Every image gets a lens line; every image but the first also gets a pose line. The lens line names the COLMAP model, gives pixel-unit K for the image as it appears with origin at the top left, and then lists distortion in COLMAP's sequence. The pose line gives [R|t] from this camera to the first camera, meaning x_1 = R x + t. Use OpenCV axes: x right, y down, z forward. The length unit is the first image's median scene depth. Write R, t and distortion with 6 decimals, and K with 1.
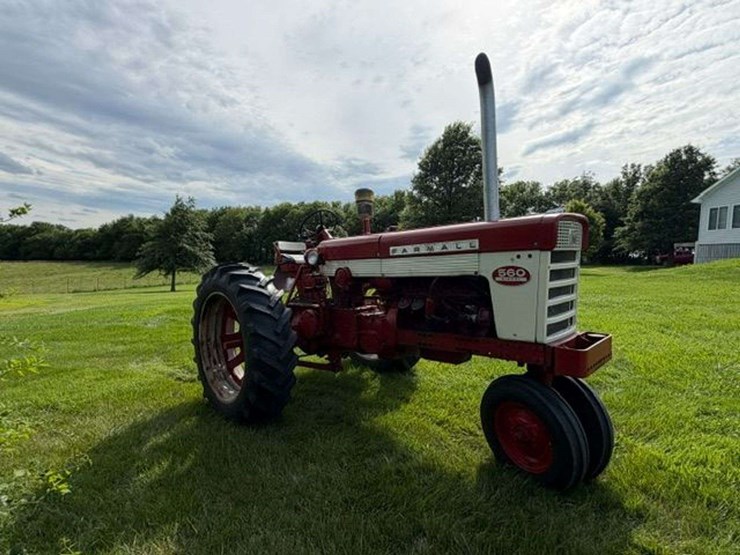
lens RADIAL K [[385.4, 0, 381.5], [0, 385.4, 282.4], [0, 0, 1]] dist [-0.001738, -0.001282]
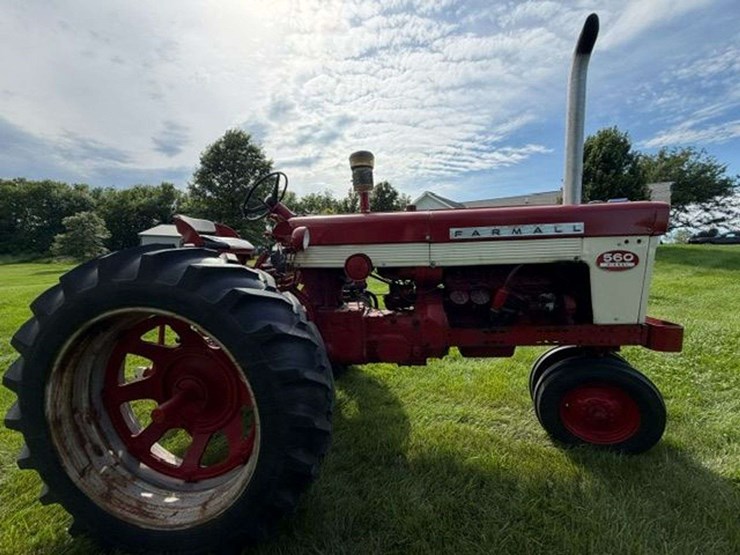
lens RADIAL K [[307.5, 0, 396.3], [0, 307.5, 276.8], [0, 0, 1]] dist [0.001280, 0.000192]
pose [[0.771082, -0.042756, 0.635299, -0.048621], [0.032490, 0.999085, 0.027806, -0.001299], [-0.635907, -0.000800, 0.771765, 0.059340]]
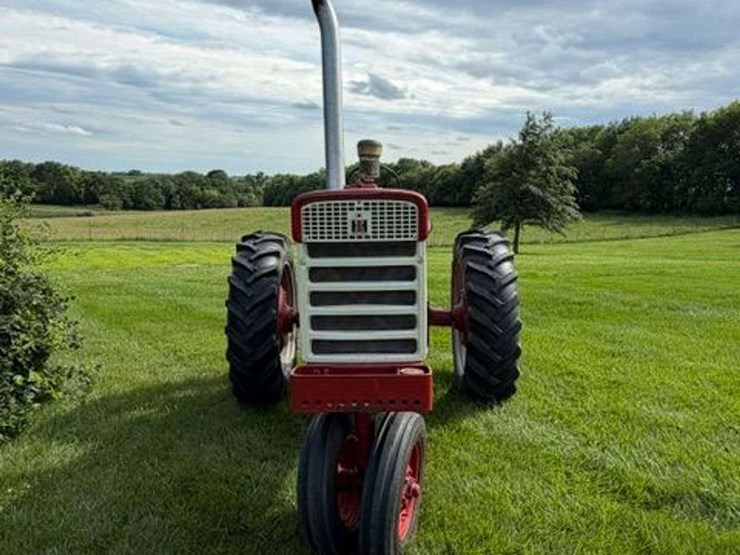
lens RADIAL K [[626.8, 0, 370.0], [0, 626.8, 277.5], [0, 0, 1]] dist [0.001694, 0.003103]
pose [[0.689156, 0.088902, -0.719139, 0.105170], [-0.047097, 0.995842, 0.077976, -0.008509], [0.723081, -0.019868, 0.690478, 0.017525]]
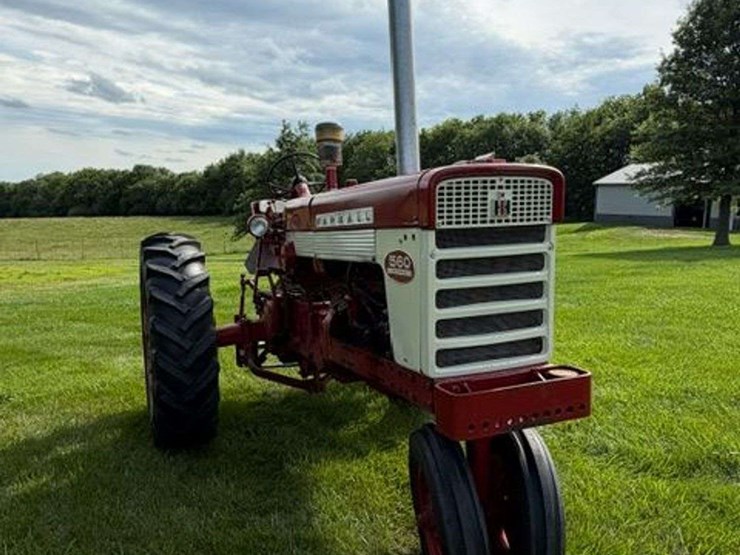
lens RADIAL K [[626.8, 0, 370.0], [0, 626.8, 277.5], [0, 0, 1]] dist [0.001694, 0.003103]
pose [[0.923695, 0.032389, -0.381757, 0.053964], [-0.014037, 0.998612, 0.050760, -0.004053], [0.382871, -0.041528, 0.922868, 0.002882]]
